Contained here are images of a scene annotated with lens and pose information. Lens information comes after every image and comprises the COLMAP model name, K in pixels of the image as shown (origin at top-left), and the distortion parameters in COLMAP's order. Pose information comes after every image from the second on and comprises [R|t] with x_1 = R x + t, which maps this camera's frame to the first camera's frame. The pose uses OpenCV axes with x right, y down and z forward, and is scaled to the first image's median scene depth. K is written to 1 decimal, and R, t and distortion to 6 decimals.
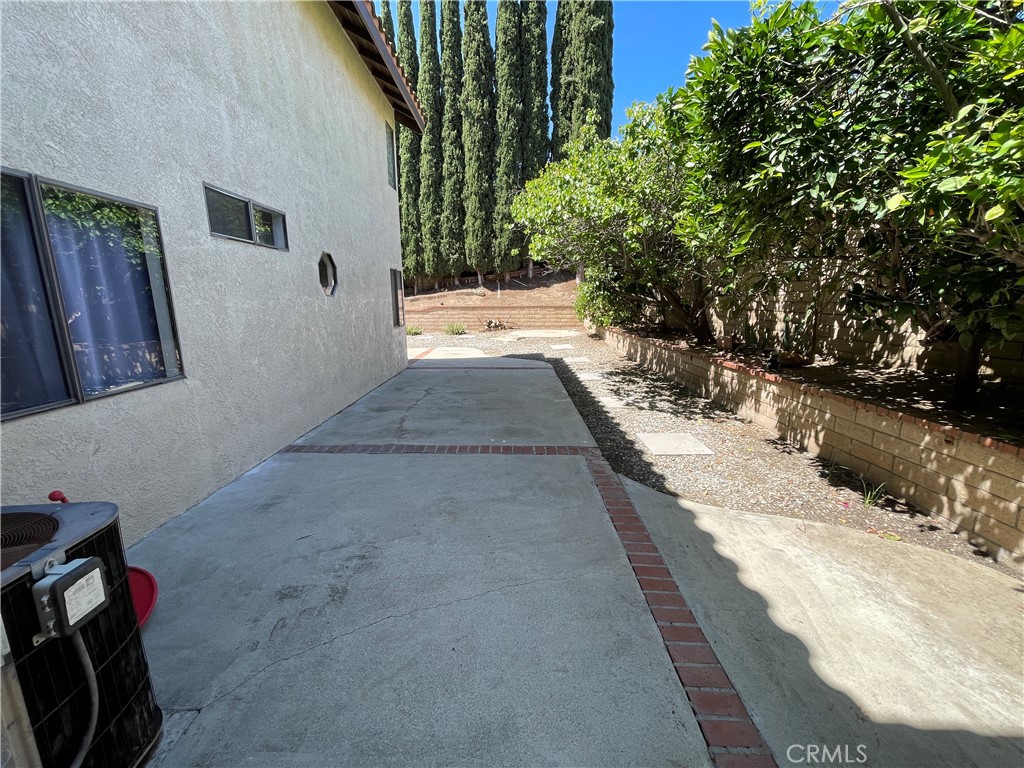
lens RADIAL K [[415.5, 0, 511.7], [0, 415.5, 380.5], [0, 0, 1]] dist [-0.000698, -0.000453]
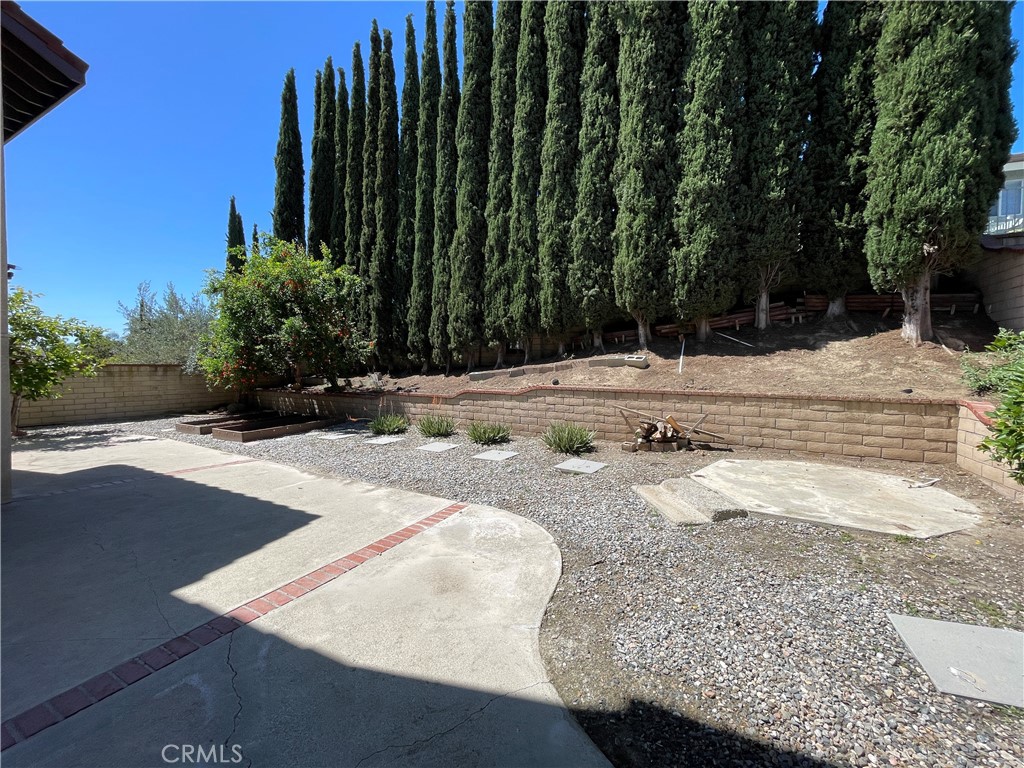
lens RADIAL K [[415.5, 0, 511.7], [0, 415.5, 380.5], [0, 0, 1]] dist [-0.000698, -0.000453]
pose [[0.886606, 0.026433, -0.461770, 0.015531], [-0.103082, 0.984548, -0.141560, -0.110140], [0.450893, 0.173108, 0.875631, 0.535603]]
